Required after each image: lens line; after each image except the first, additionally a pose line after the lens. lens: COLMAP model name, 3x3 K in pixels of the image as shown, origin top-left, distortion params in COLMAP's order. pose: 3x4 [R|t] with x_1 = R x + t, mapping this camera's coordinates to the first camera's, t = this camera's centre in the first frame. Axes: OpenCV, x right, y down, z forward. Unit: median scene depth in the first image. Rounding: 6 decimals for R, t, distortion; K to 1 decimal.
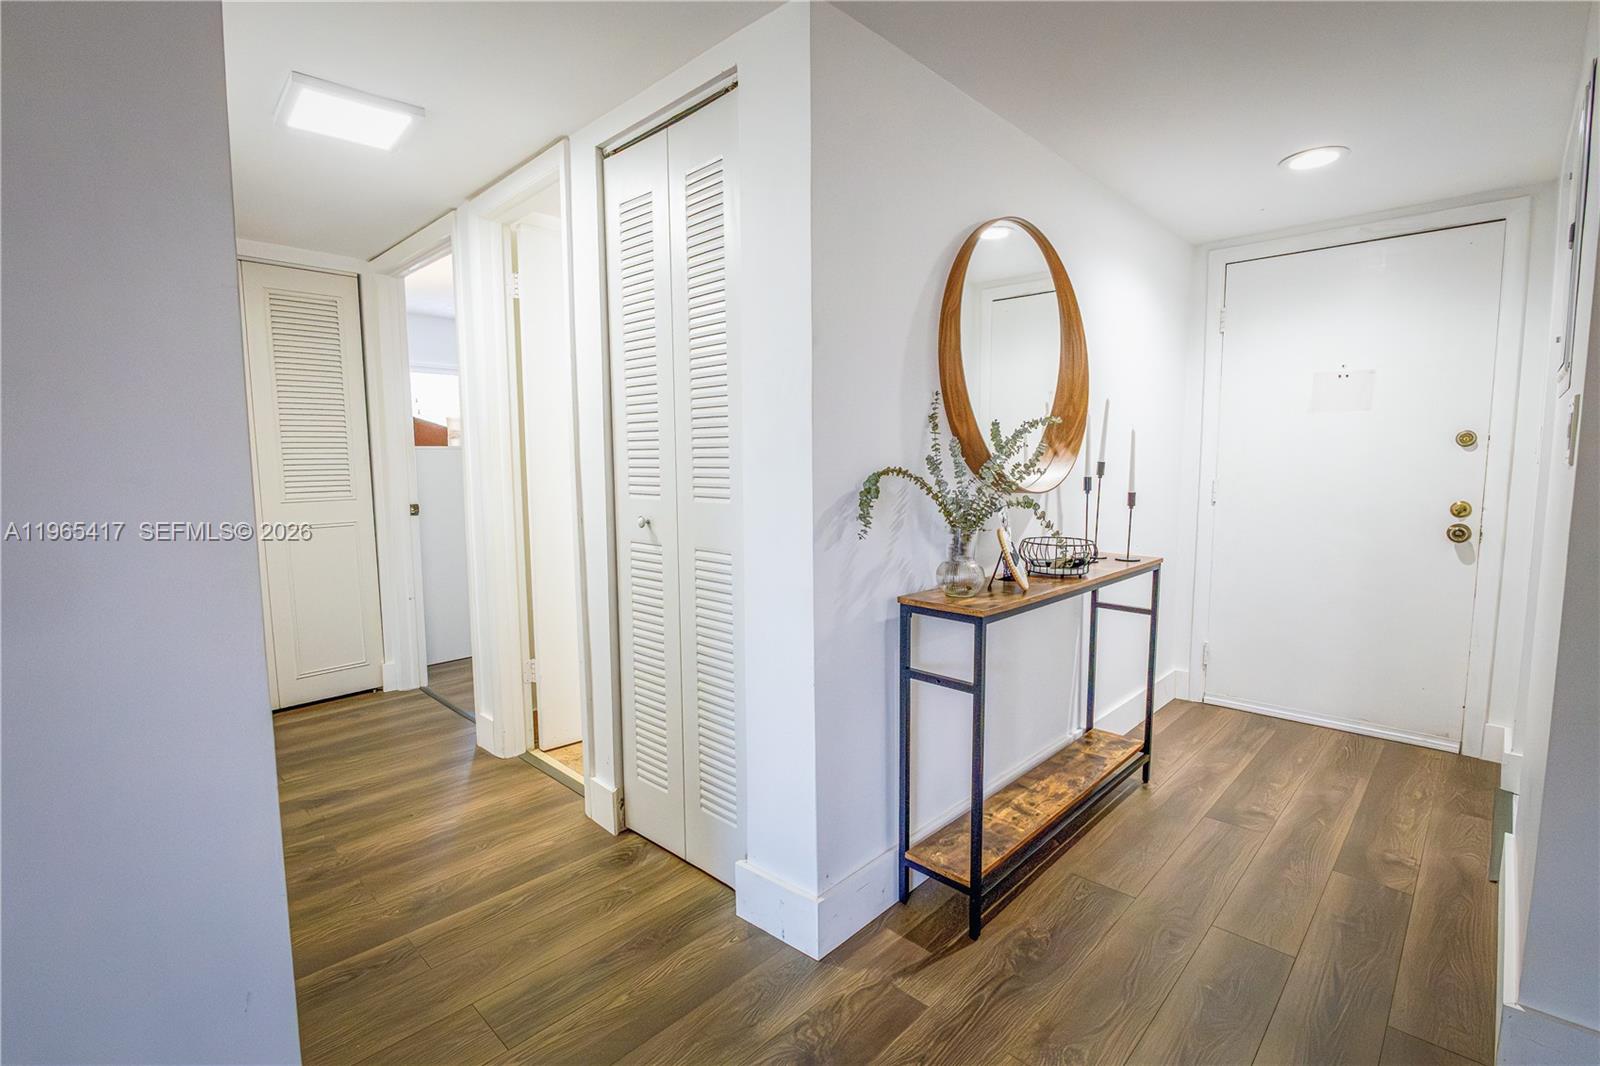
lens RADIAL K [[729.2, 0, 800.0], [0, 729.2, 533.0], [0, 0, 1]] dist [-0.076963, 0.001143]
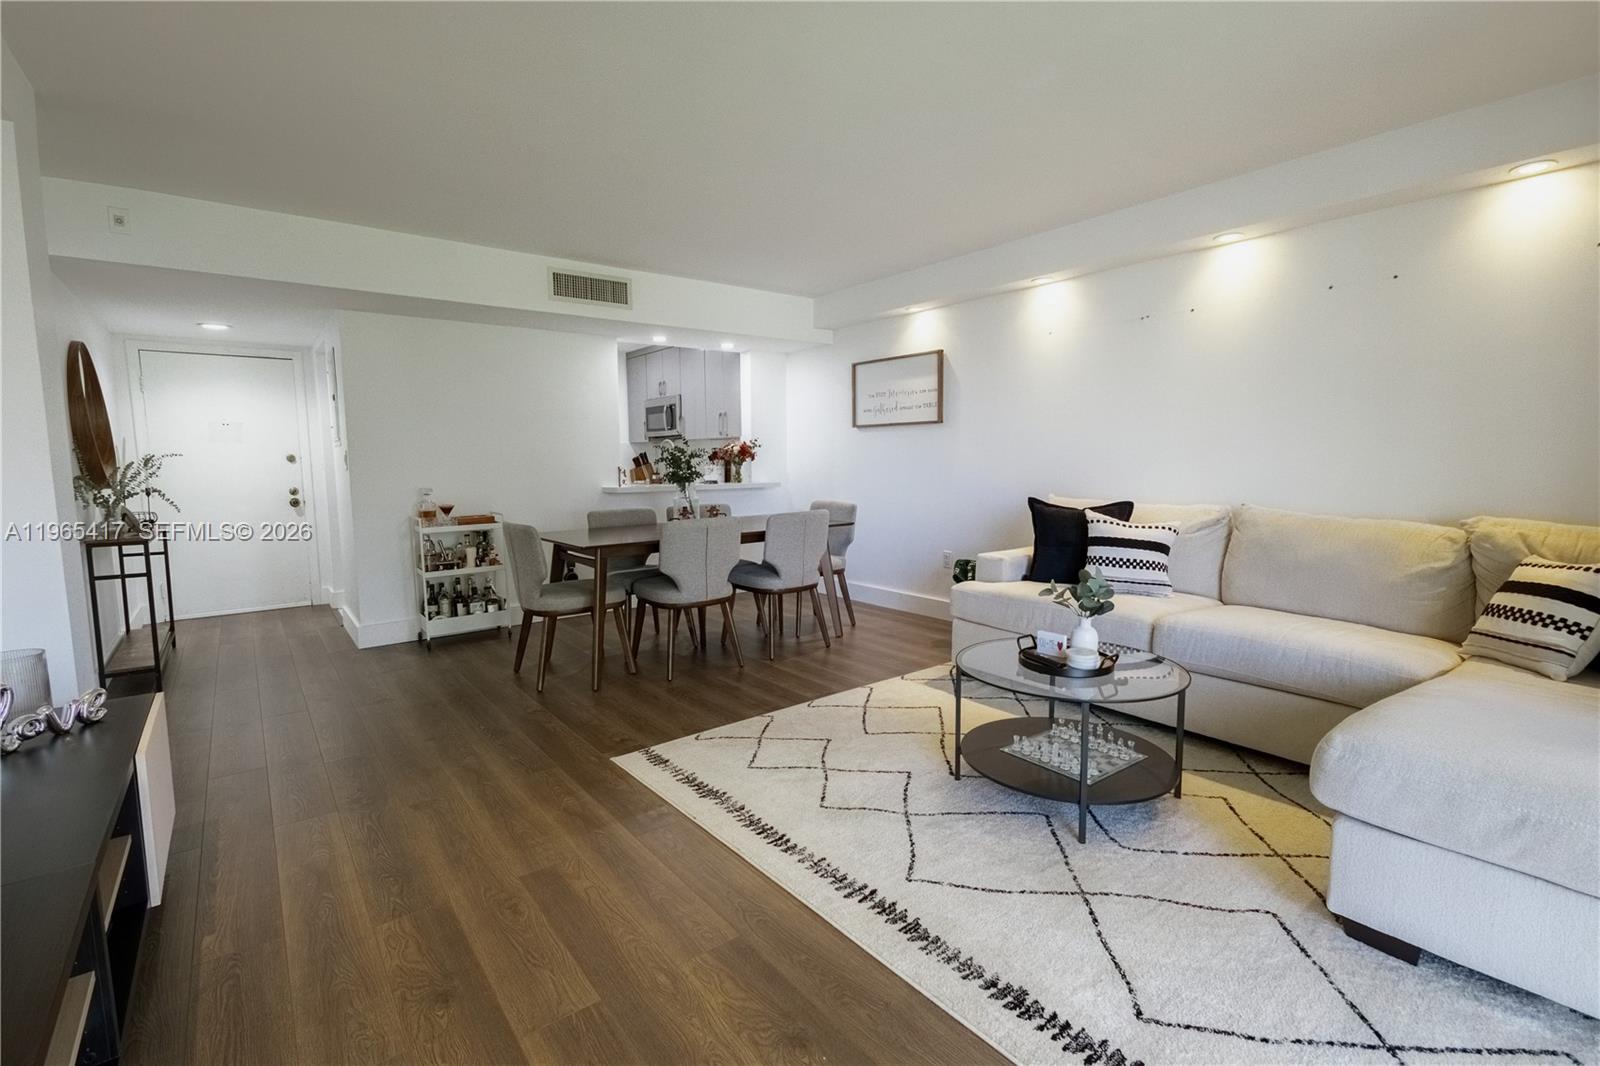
lens RADIAL K [[729.2, 0, 800.0], [0, 729.2, 533.0], [0, 0, 1]] dist [-0.076963, 0.001143]
pose [[0.151616, -0.093154, 0.984040, -1.280903], [0.106247, 0.991317, 0.077473, 0.121912], [-0.982713, 0.092805, 0.160197, -1.209469]]
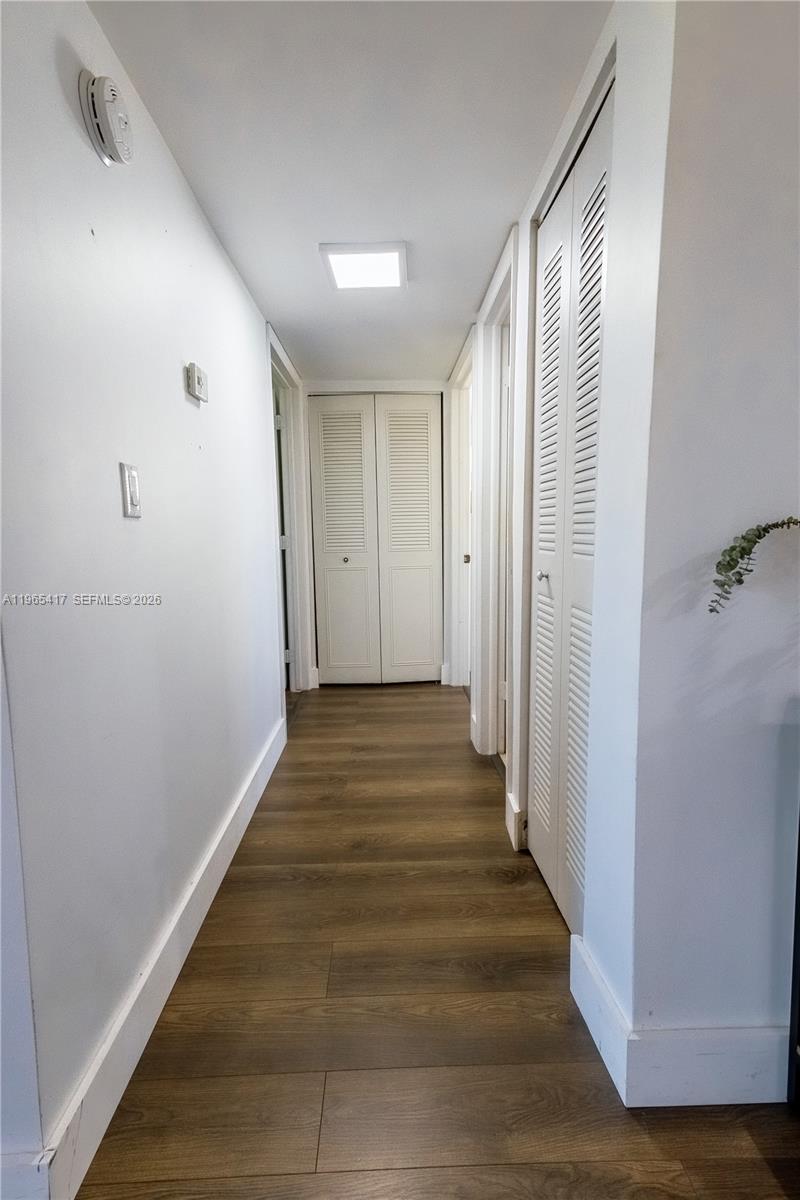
lens RADIAL K [[535.6, 0, 396.4], [0, 535.6, 592.6], [0, 0, 1]] dist [-0.000424, -0.000788]
pose [[0.693653, 0.081306, -0.715706, 0.200203], [-0.067755, 0.996568, 0.047545, -0.012913], [0.717116, 0.015513, 0.696781, 0.293435]]
